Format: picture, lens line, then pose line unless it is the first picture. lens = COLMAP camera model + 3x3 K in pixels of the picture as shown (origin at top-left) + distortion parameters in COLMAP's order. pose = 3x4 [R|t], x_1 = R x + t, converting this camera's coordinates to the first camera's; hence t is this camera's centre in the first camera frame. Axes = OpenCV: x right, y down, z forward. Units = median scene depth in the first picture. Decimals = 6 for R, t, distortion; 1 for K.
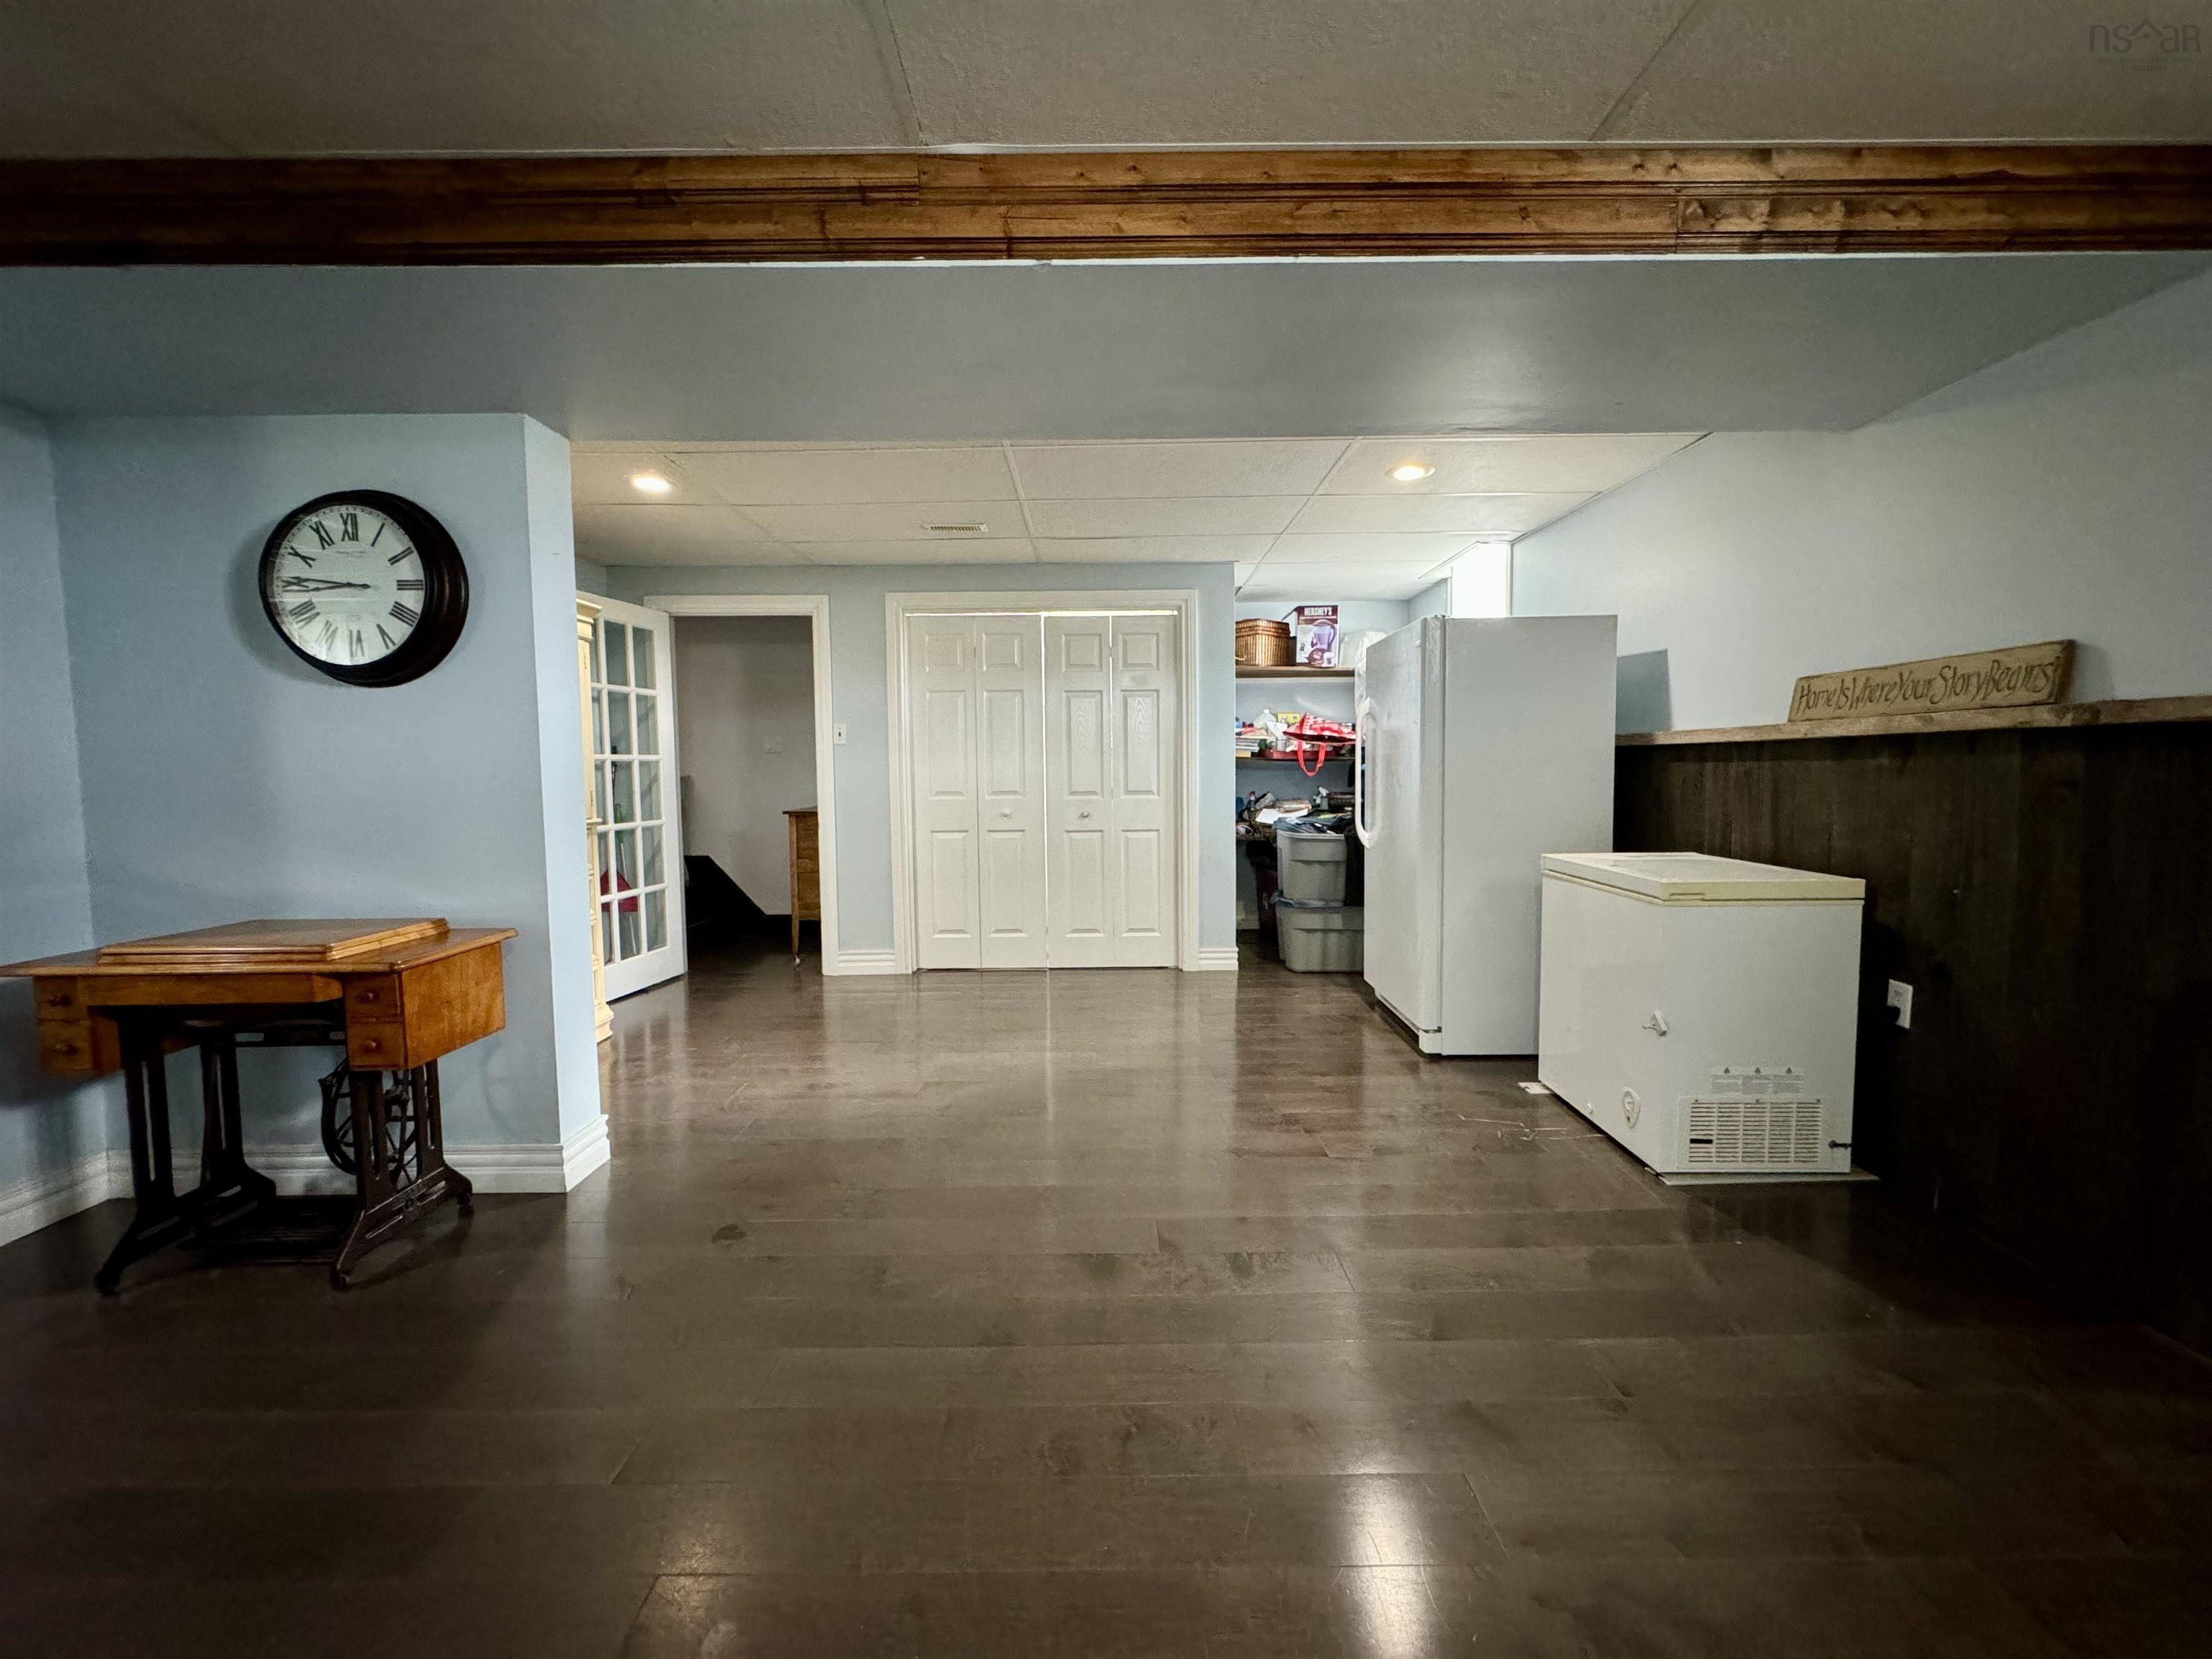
lens RADIAL K [[883.4, 0, 1109.4], [0, 883.4, 818.1], [0, 0, 1]] dist [-0.001826, 0.000078]
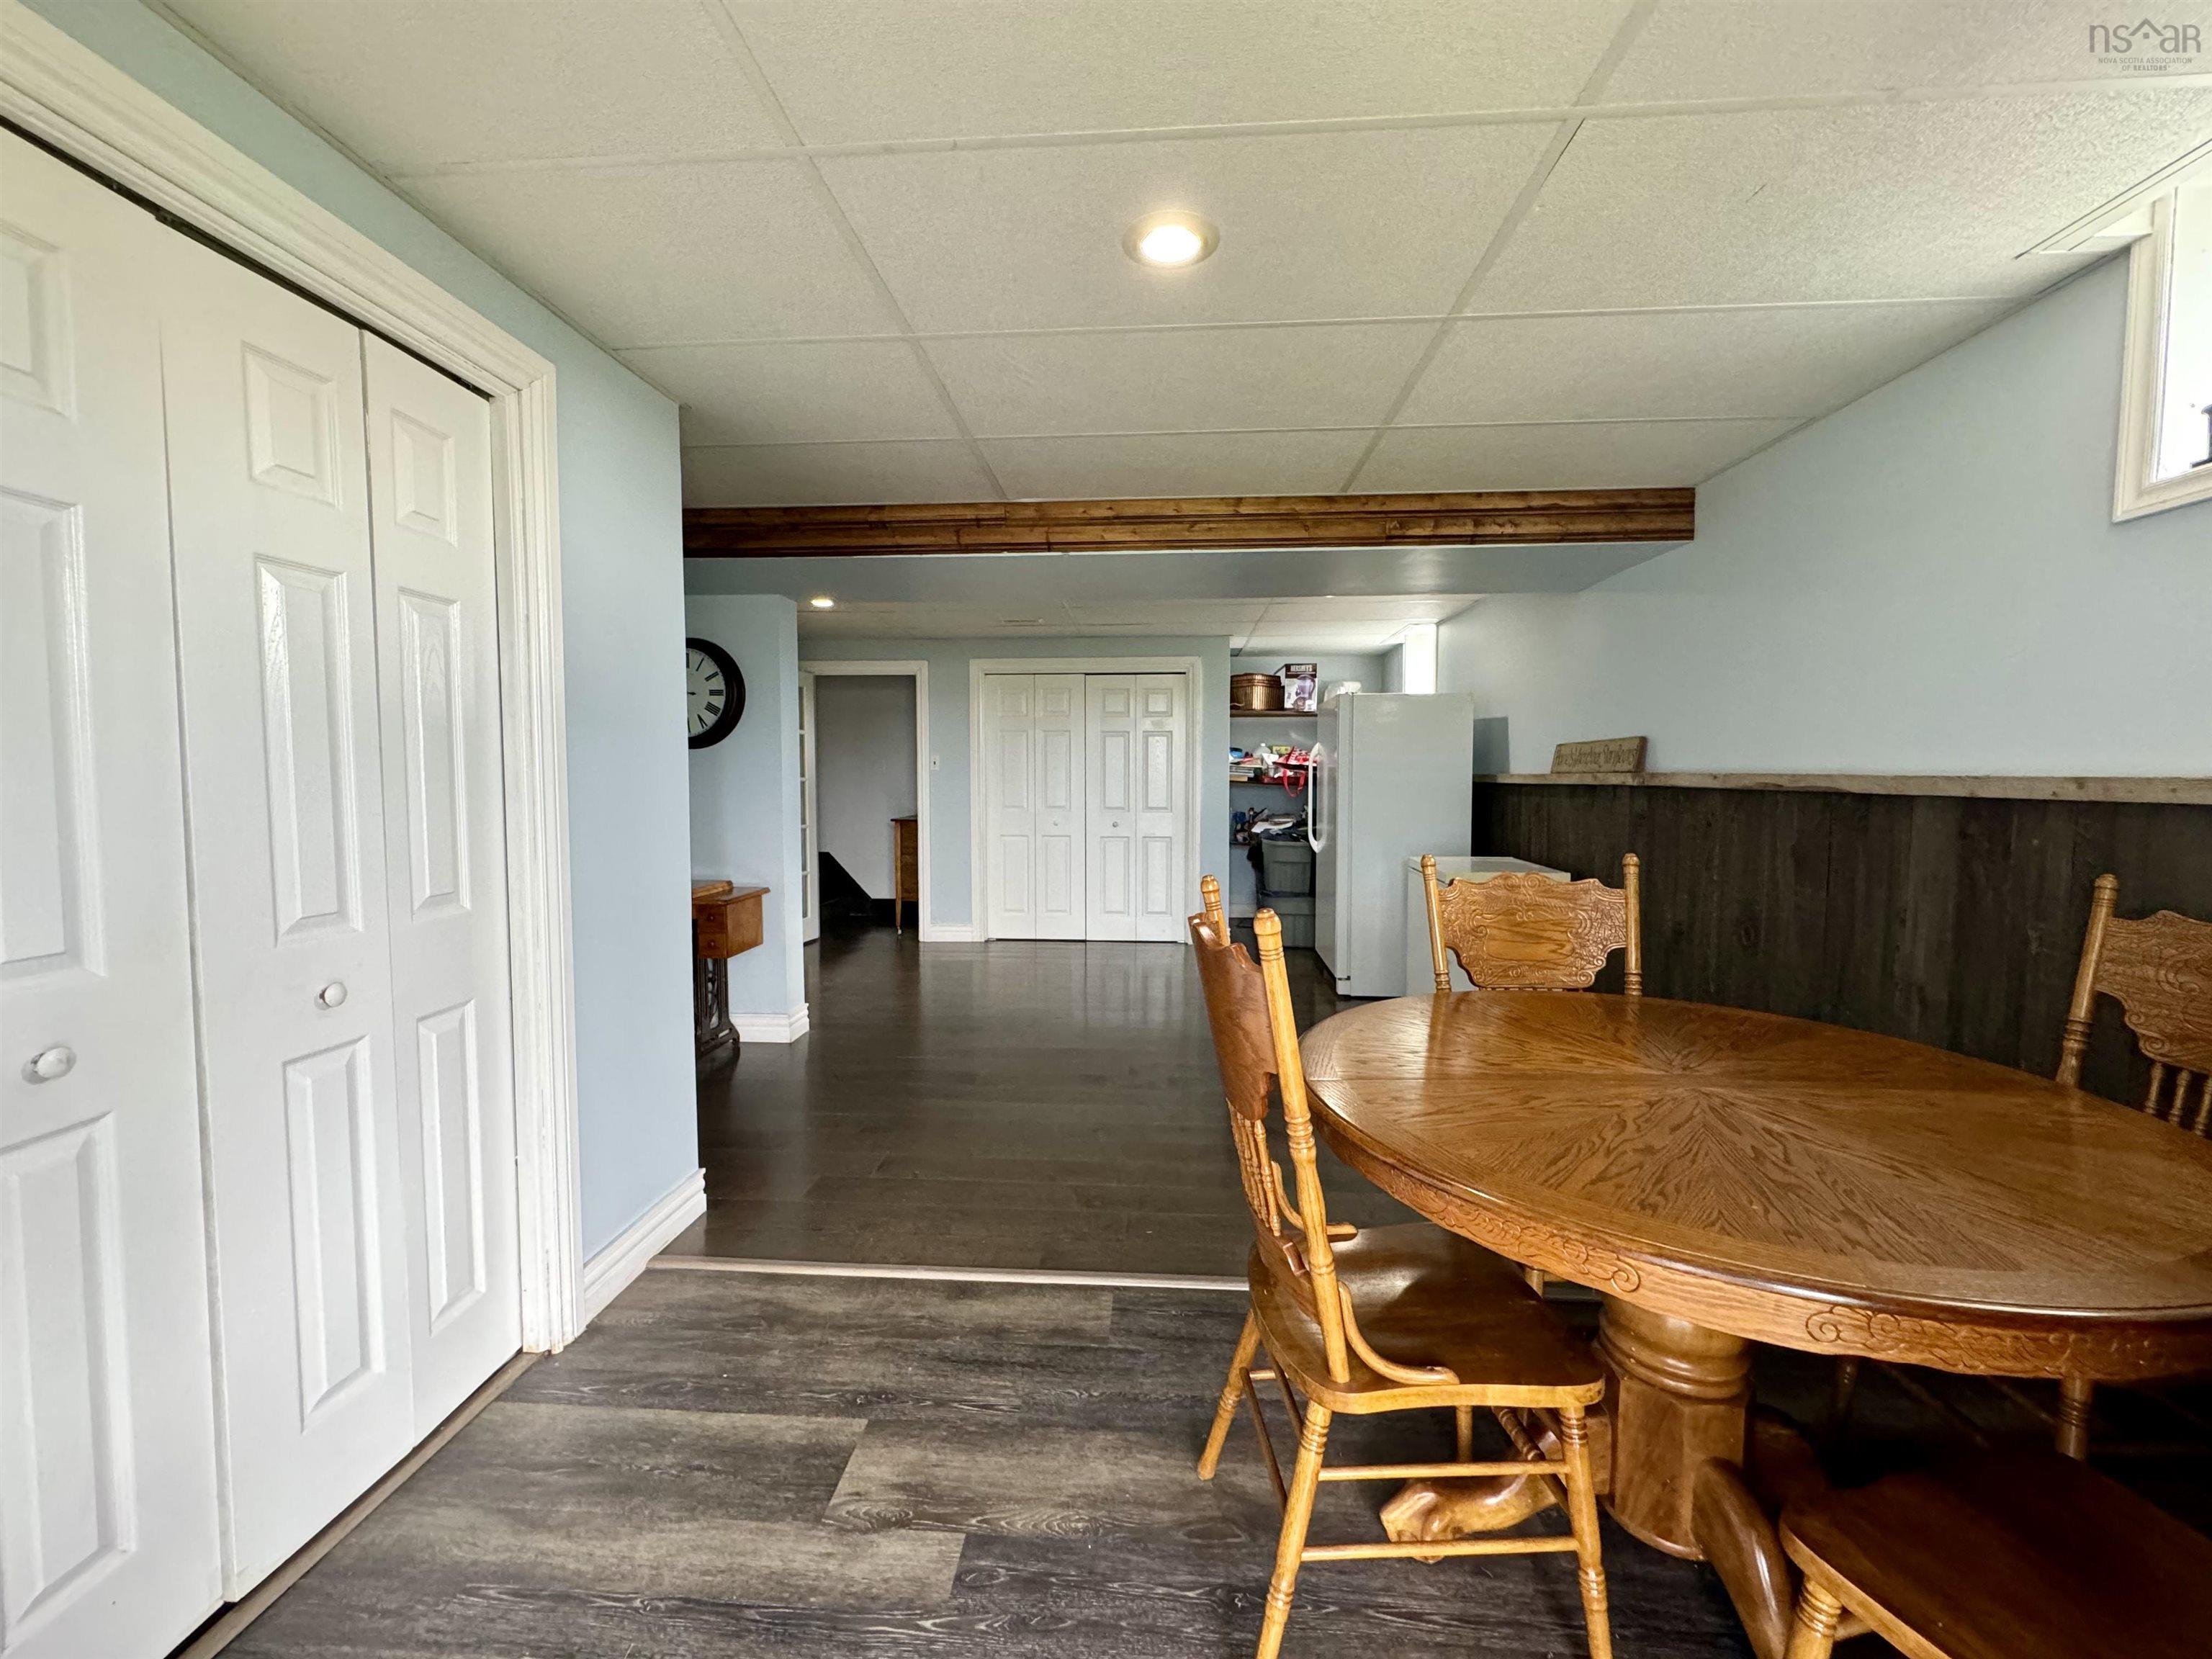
lens RADIAL K [[883.4, 0, 1102.1], [0, 883.4, 831.8], [0, 0, 1]] dist [-0.001826, 0.000078]
pose [[0.996847, 0.014182, -0.078069, 0.079028], [-0.013587, 0.999875, 0.008140, -0.005501], [0.078174, -0.007054, 0.996915, -0.456240]]
